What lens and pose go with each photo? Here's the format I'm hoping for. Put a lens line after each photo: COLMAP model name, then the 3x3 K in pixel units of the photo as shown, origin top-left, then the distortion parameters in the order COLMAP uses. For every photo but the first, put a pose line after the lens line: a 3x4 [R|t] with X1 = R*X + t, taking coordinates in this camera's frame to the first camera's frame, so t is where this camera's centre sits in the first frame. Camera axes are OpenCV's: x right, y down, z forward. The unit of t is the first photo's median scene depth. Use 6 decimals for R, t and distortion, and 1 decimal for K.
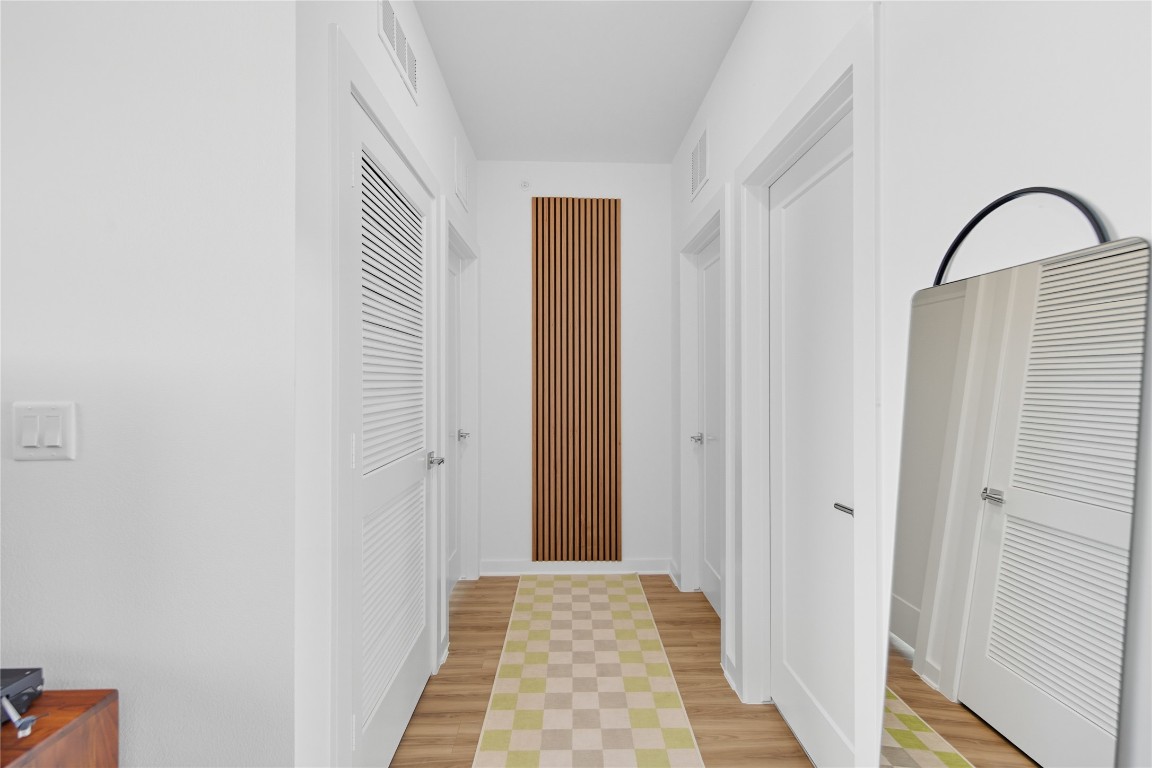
lens RADIAL K [[536.5, 0, 576.0], [0, 536.5, 384.0], [0, 0, 1]] dist [-0.001214, -0.000210]
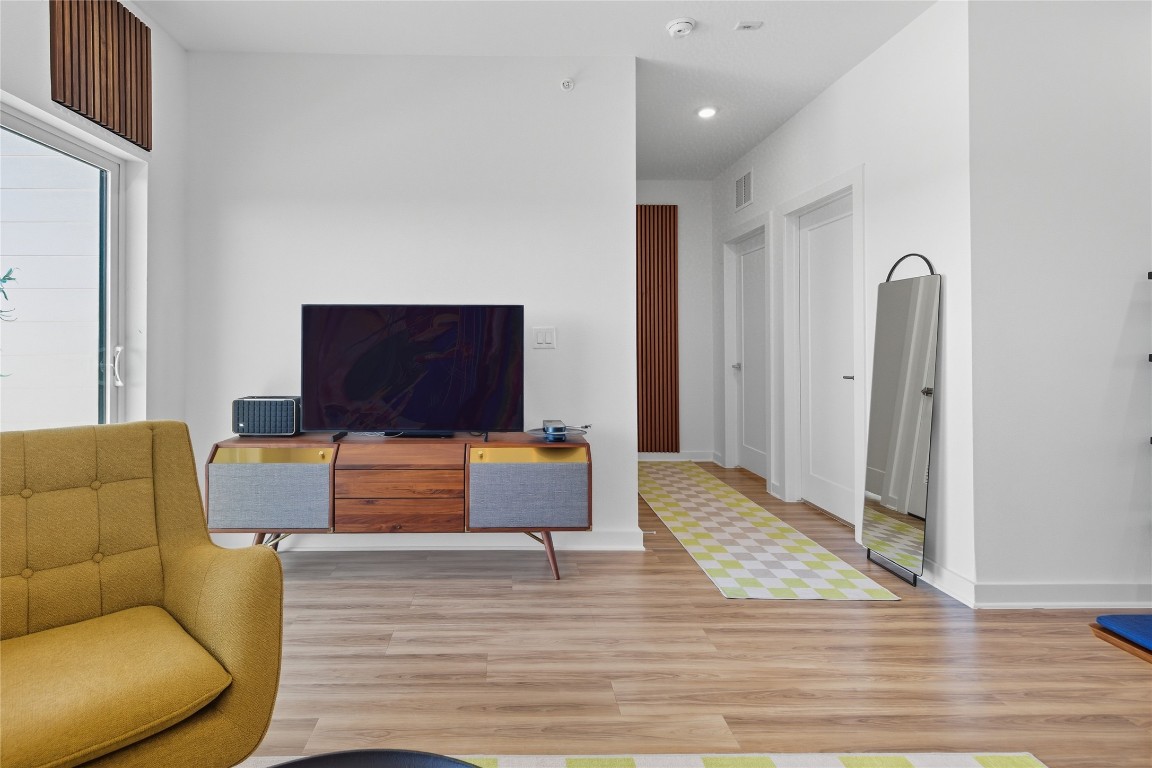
lens RADIAL K [[570.7, 0, 514.8], [0, 570.7, 342.0], [0, 0, 1]] dist [0.000559, -0.000224]
pose [[0.999926, 0.000013, -0.012181, -0.407821], [-0.000111, 0.999967, -0.008119, 0.048597], [0.012180, 0.008119, 0.999893, -0.662571]]
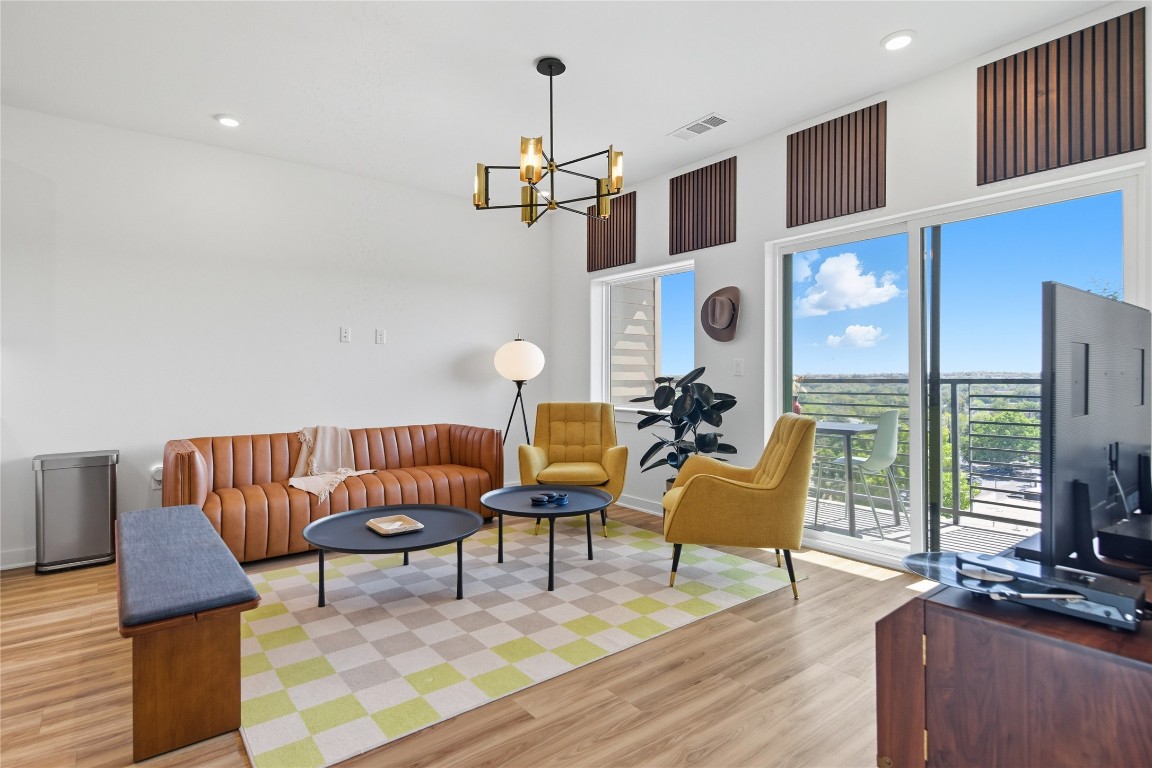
lens RADIAL K [[589.0, 0, 554.6], [0, 589.0, 373.8], [0, 0, 1]] dist [0.000536, -0.000928]
pose [[-0.810550, 0.000139, -0.585670, 0.151109], [0.000139, 1.000000, 0.000044, 0.044645], [0.585670, -0.000046, -0.810550, 0.445532]]
